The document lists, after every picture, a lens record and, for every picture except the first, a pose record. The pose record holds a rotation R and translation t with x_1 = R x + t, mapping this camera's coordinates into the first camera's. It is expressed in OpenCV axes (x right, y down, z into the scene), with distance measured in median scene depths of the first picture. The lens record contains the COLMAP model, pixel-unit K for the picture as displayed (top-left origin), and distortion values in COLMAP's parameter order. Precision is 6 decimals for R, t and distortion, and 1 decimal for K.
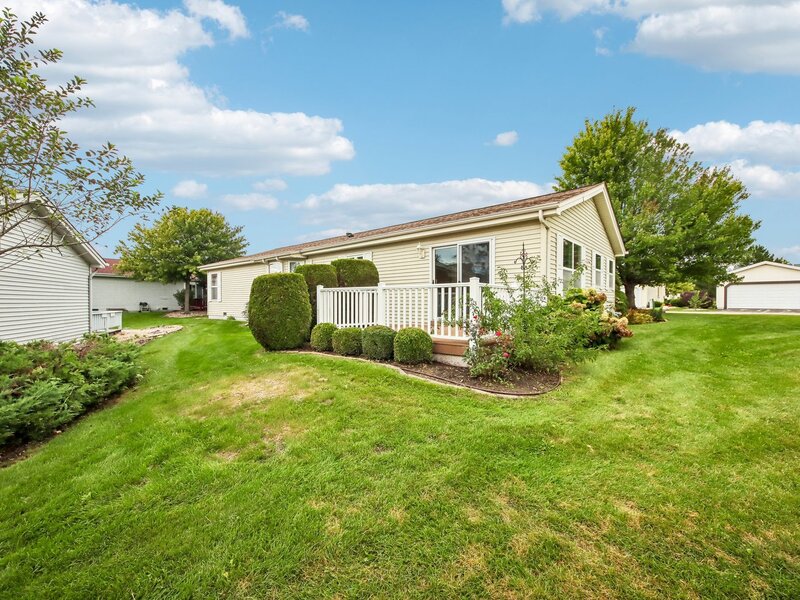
lens RADIAL K [[334.6, 0, 395.0], [0, 334.6, 304.4], [0, 0, 1]] dist [0.053357, -0.022645]
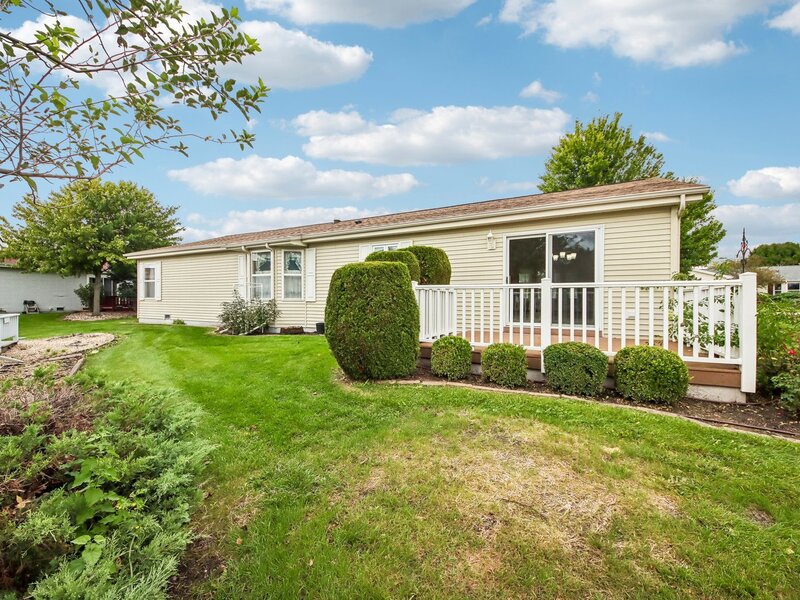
lens RADIAL K [[342.9, 0, 400.0], [0, 342.9, 300.0], [0, 0, 1]] dist [0.027784, -0.013951]
pose [[0.976279, 0.002531, 0.216500, -0.157624], [-0.001117, 0.999977, -0.006654, -0.004874], [-0.216512, 0.006254, 0.976260, 0.117486]]
